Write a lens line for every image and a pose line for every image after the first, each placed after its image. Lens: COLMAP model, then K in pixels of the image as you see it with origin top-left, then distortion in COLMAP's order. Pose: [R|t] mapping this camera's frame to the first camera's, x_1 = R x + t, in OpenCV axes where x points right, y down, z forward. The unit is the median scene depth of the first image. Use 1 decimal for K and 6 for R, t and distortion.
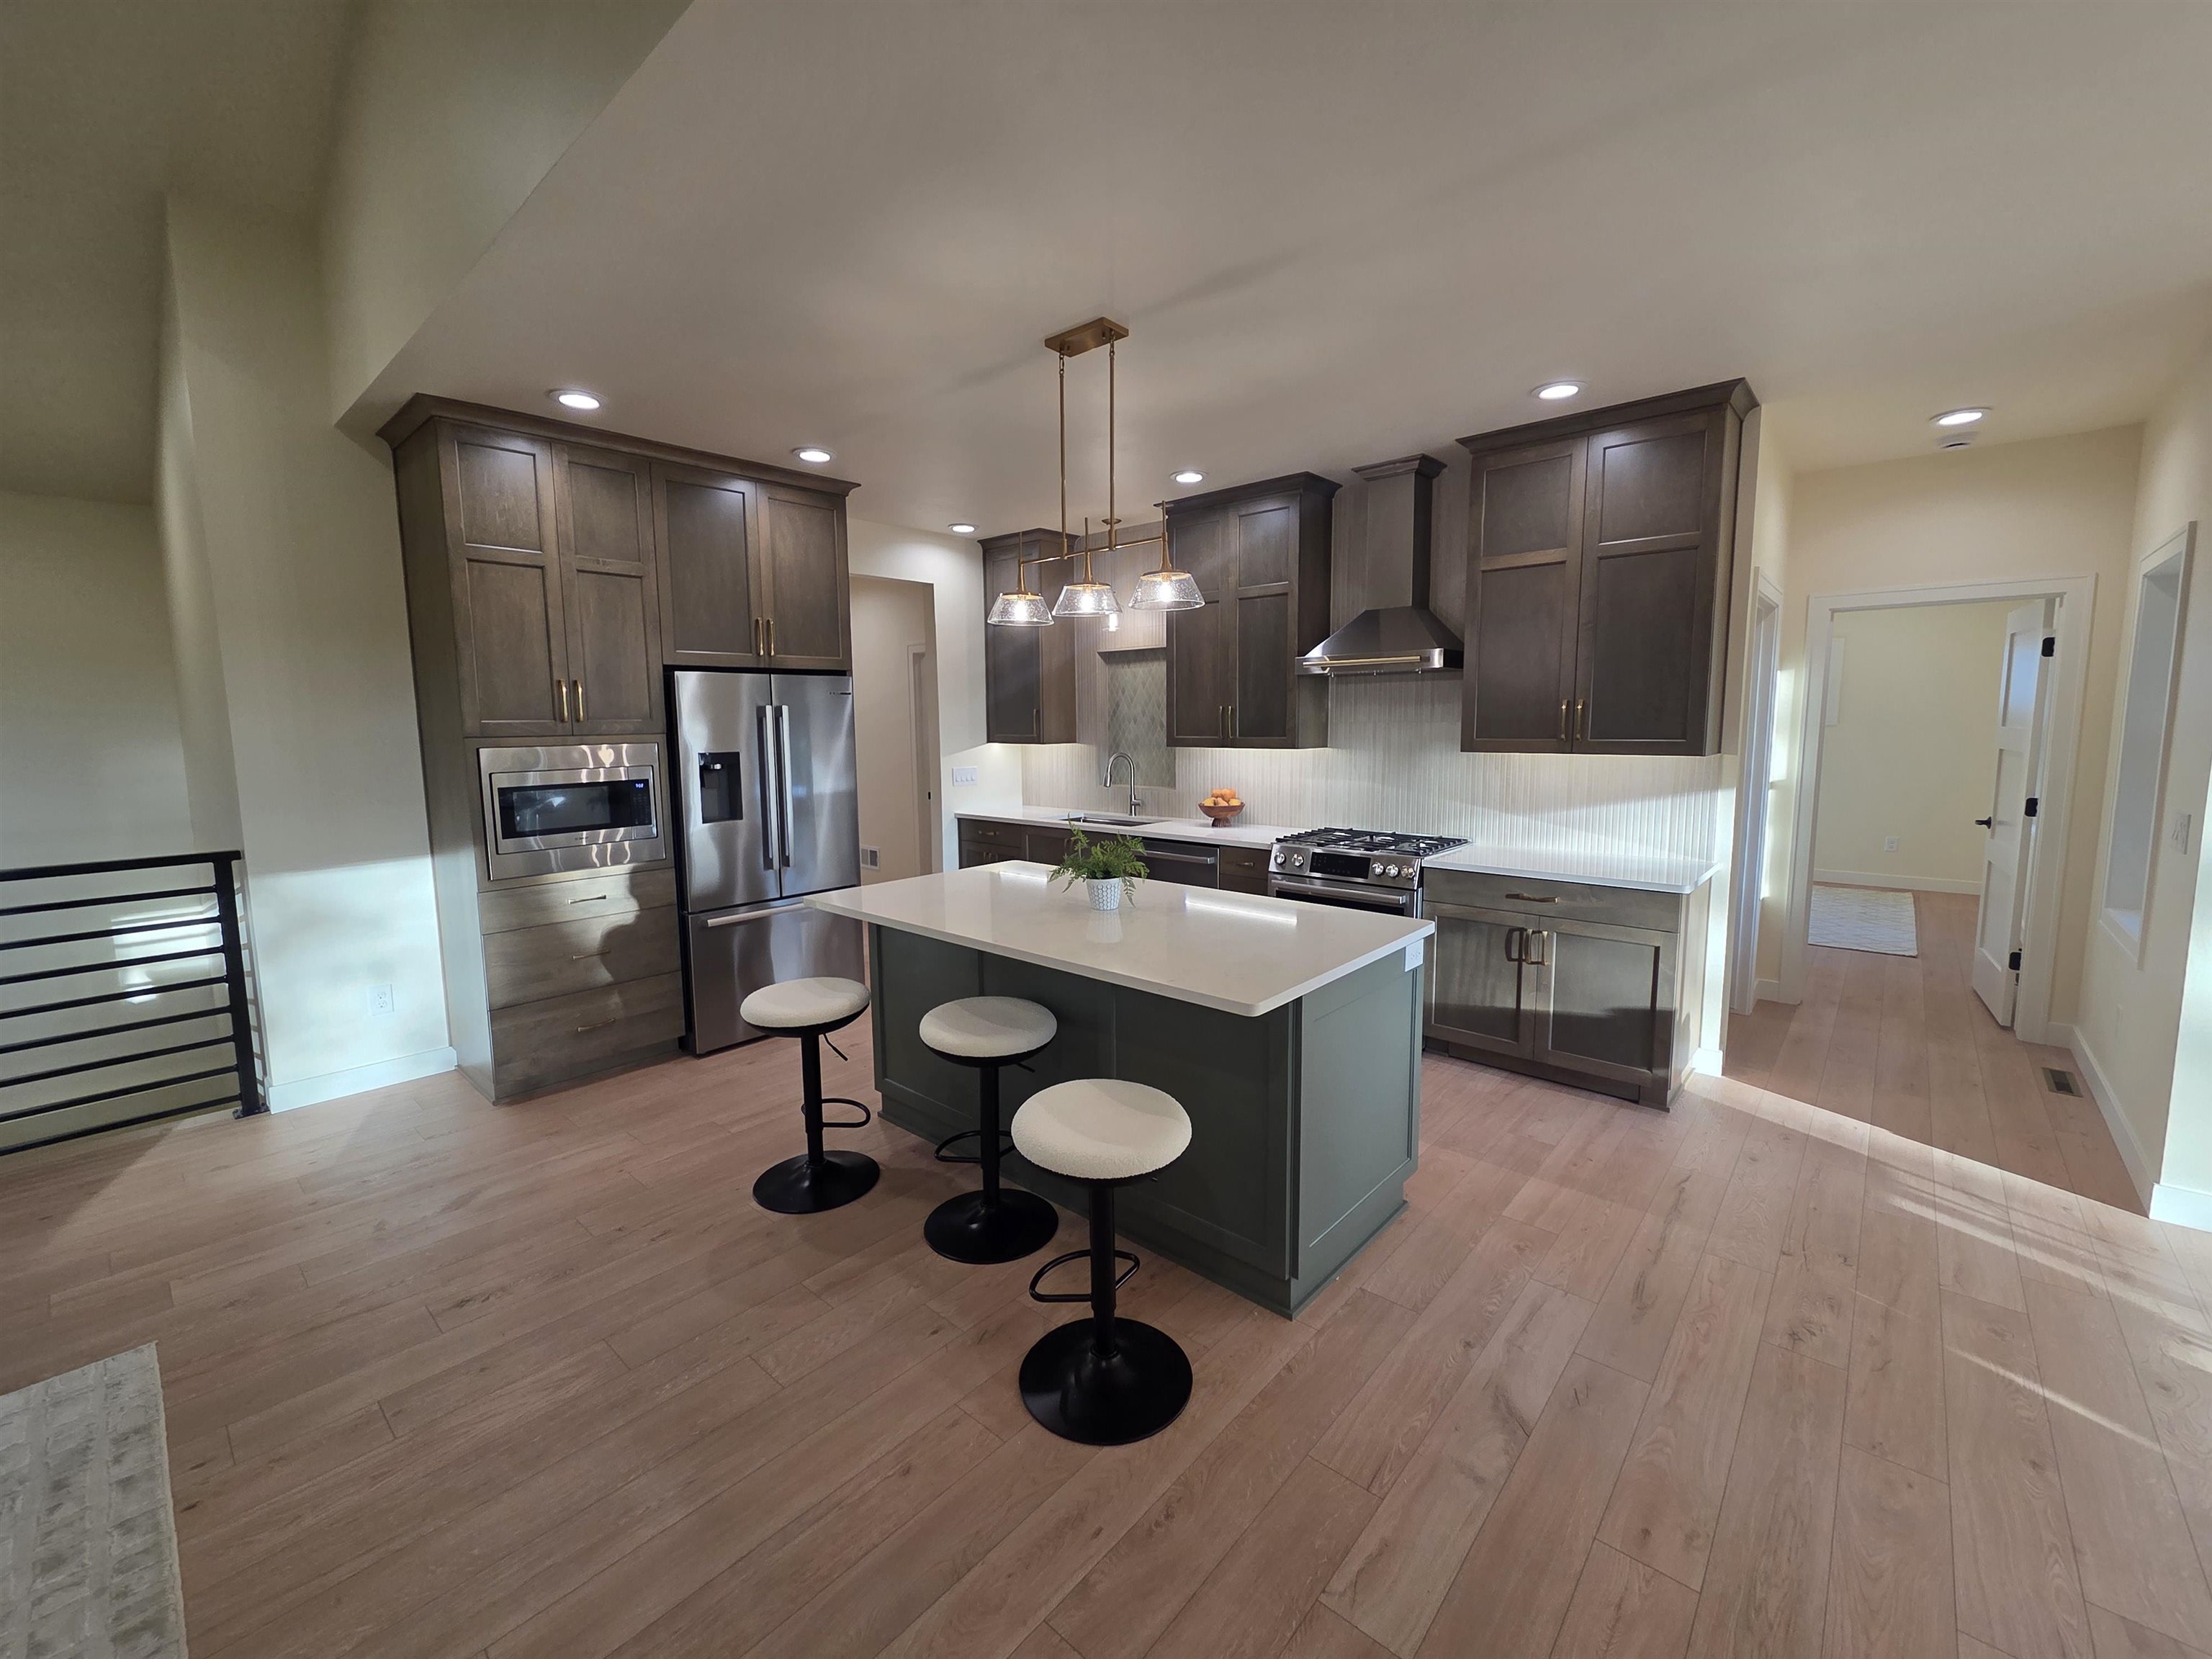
lens RADIAL K [[900.3, 0, 1106.6], [0, 900.3, 814.0], [0, 0, 1]] dist [0.001311, -0.000006]
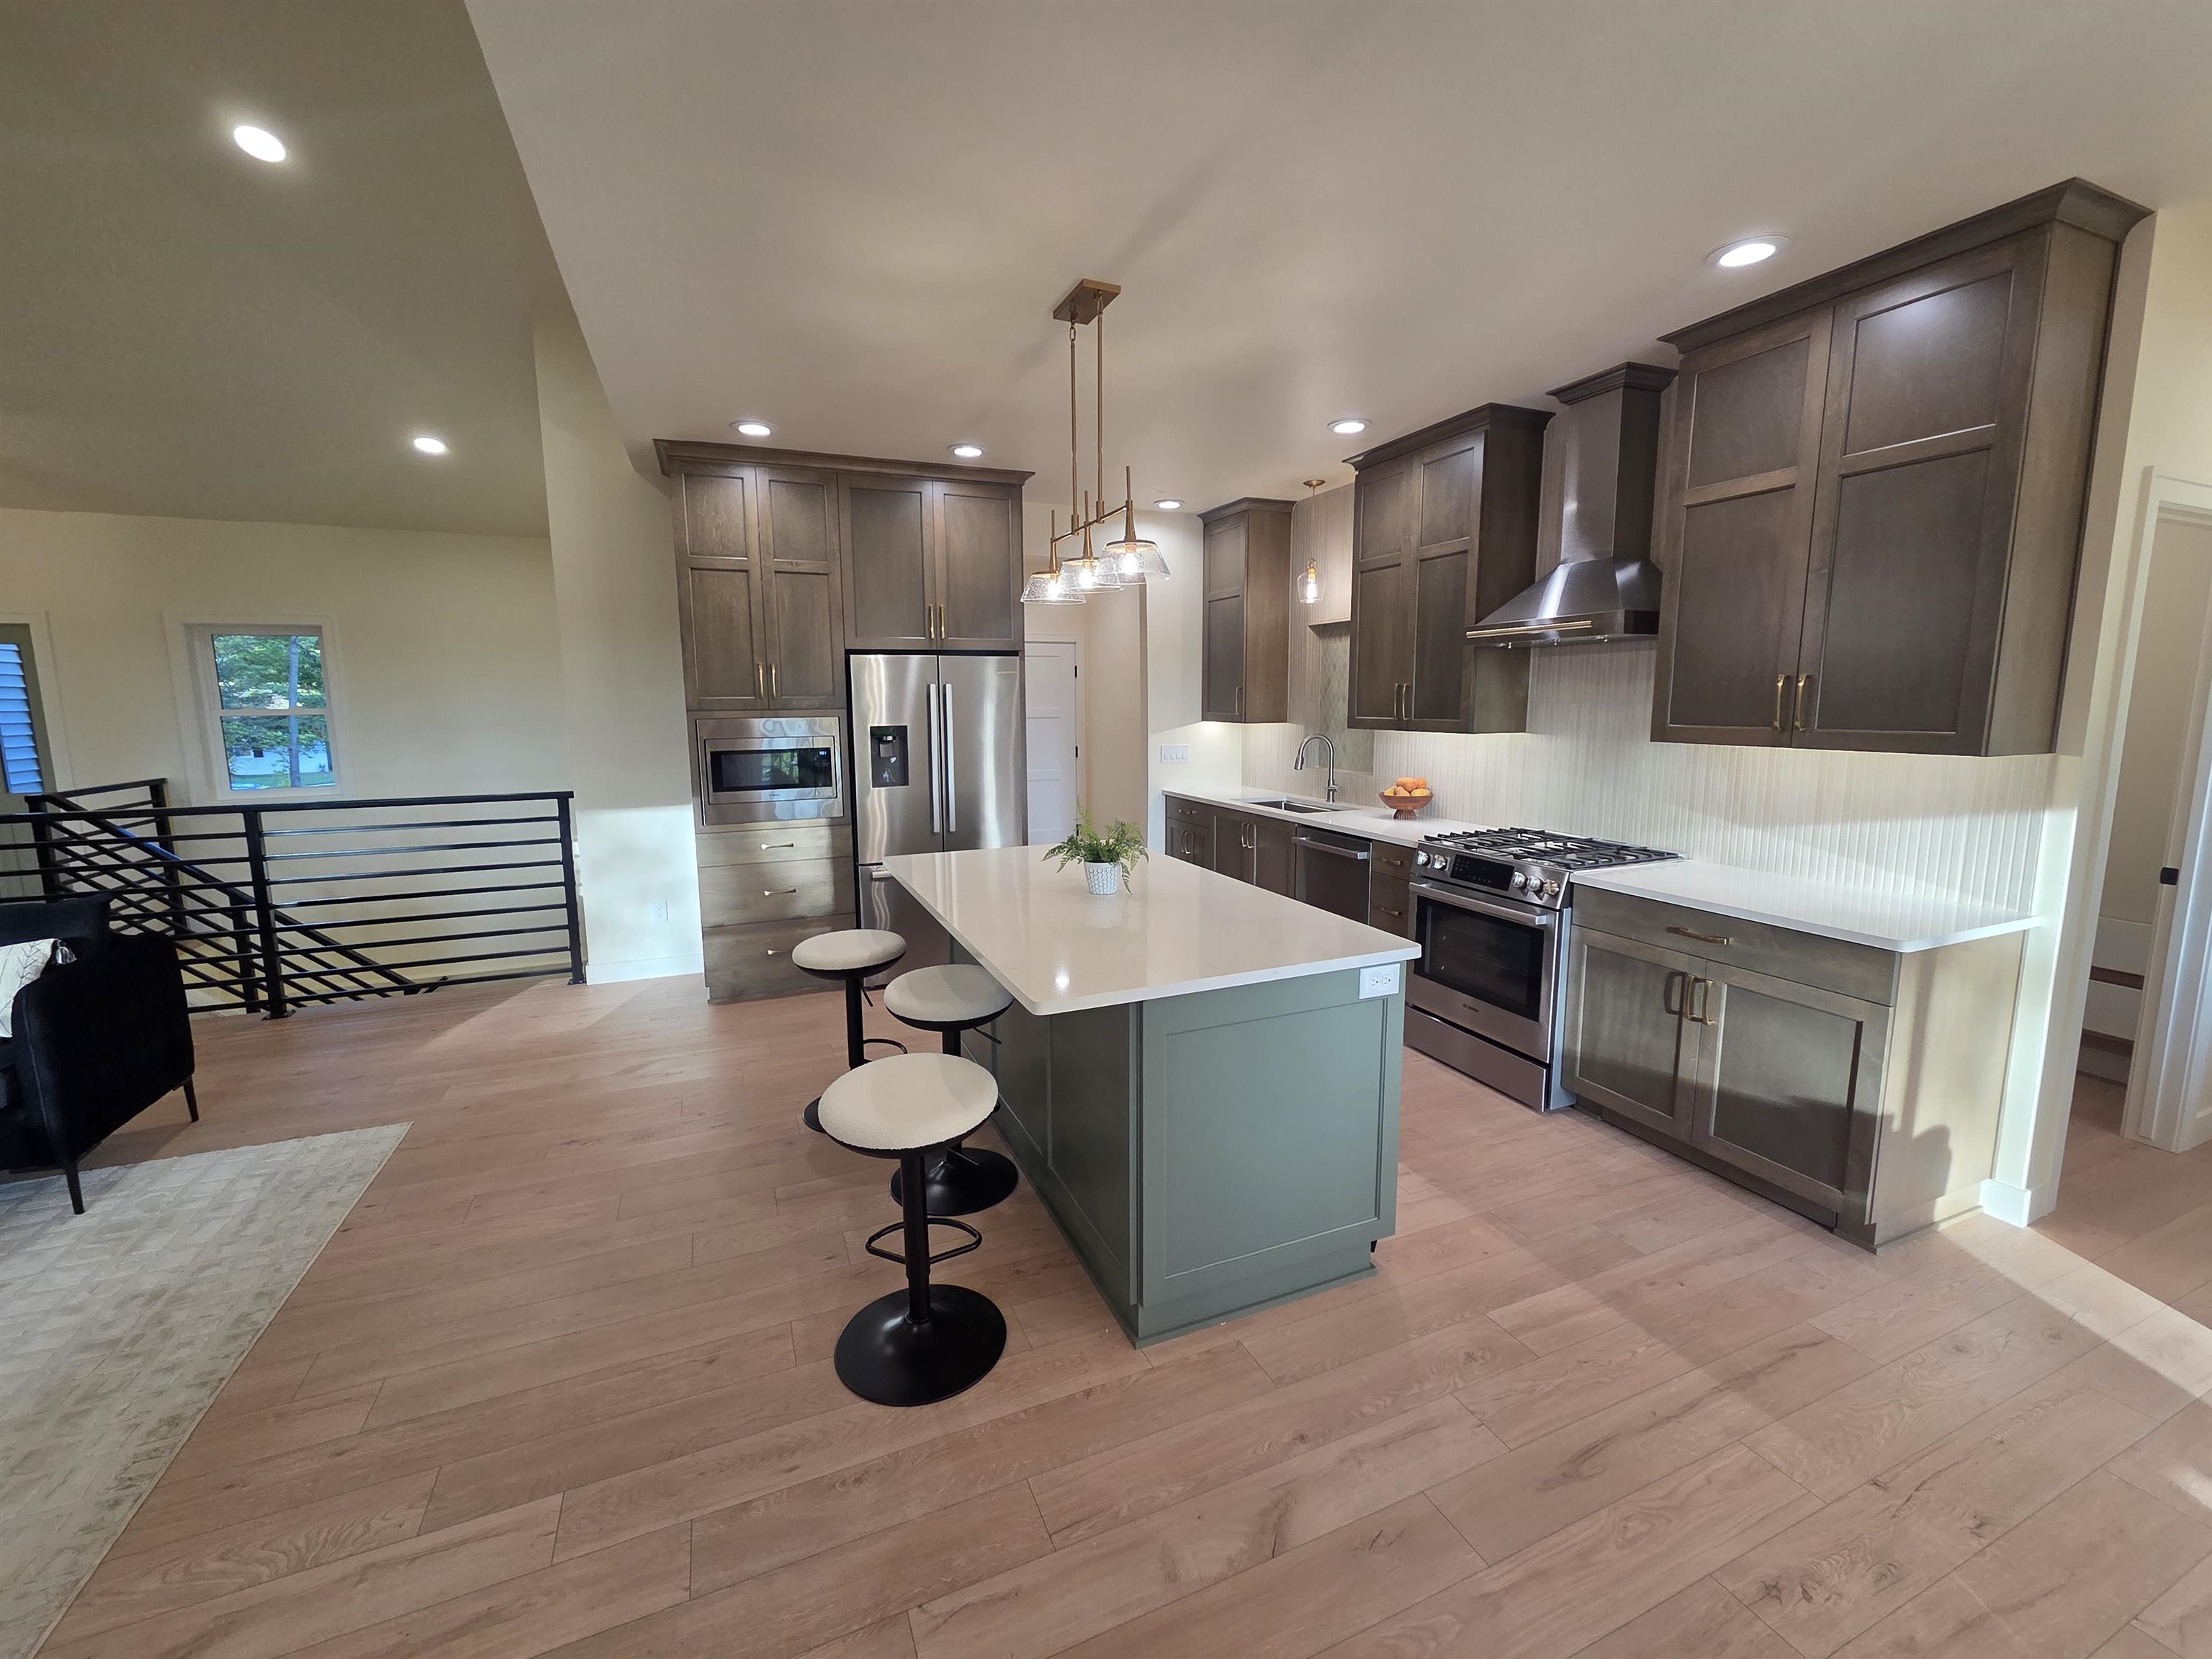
lens RADIAL K [[899.5, 0, 1101.3], [0, 899.5, 818.7], [0, 0, 1]] dist [0.001448, -0.000391]
pose [[0.904941, 0.061273, -0.421103, 0.326843], [-0.048089, 0.997965, 0.041867, -0.013286], [0.422811, -0.017637, 0.906046, 0.093585]]
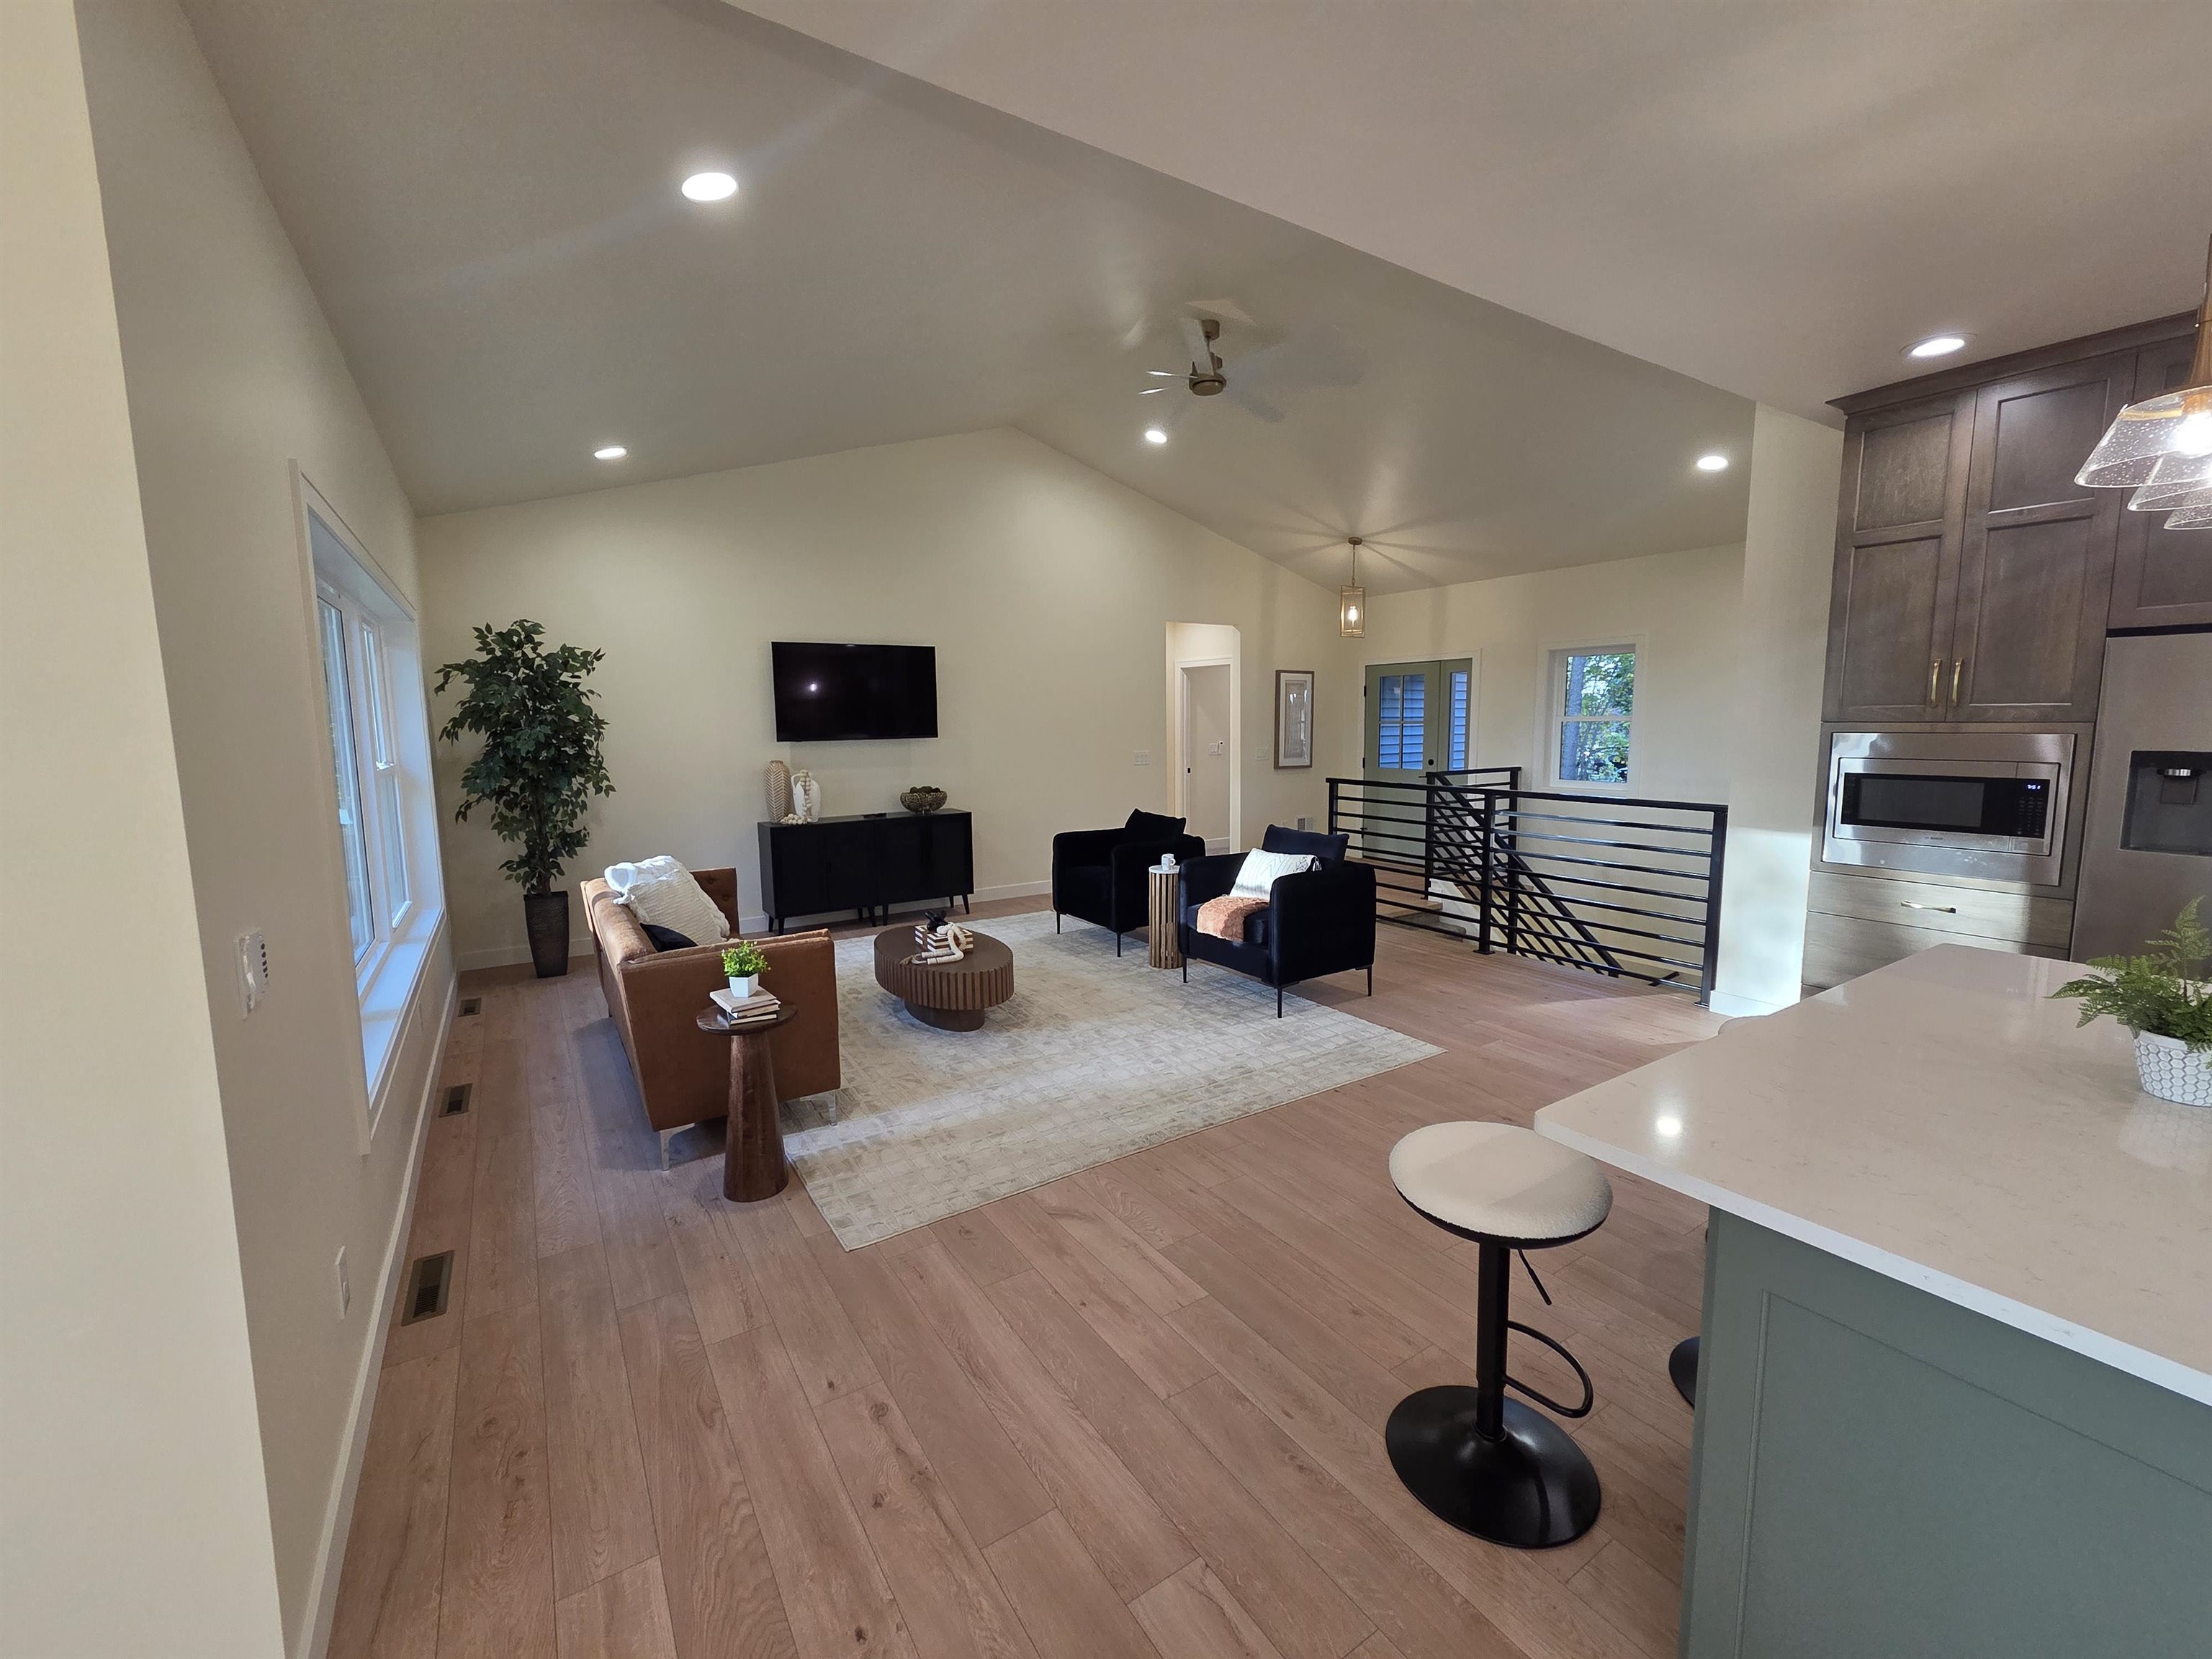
lens RADIAL K [[899.5, 0, 1101.3], [0, 899.5, 818.7], [0, 0, 1]] dist [0.001448, -0.000391]
pose [[-0.267232, 0.121896, -0.955891, 0.488243], [-0.090099, 0.984461, 0.150728, -0.052317], [0.959411, 0.126404, -0.252097, 0.438159]]
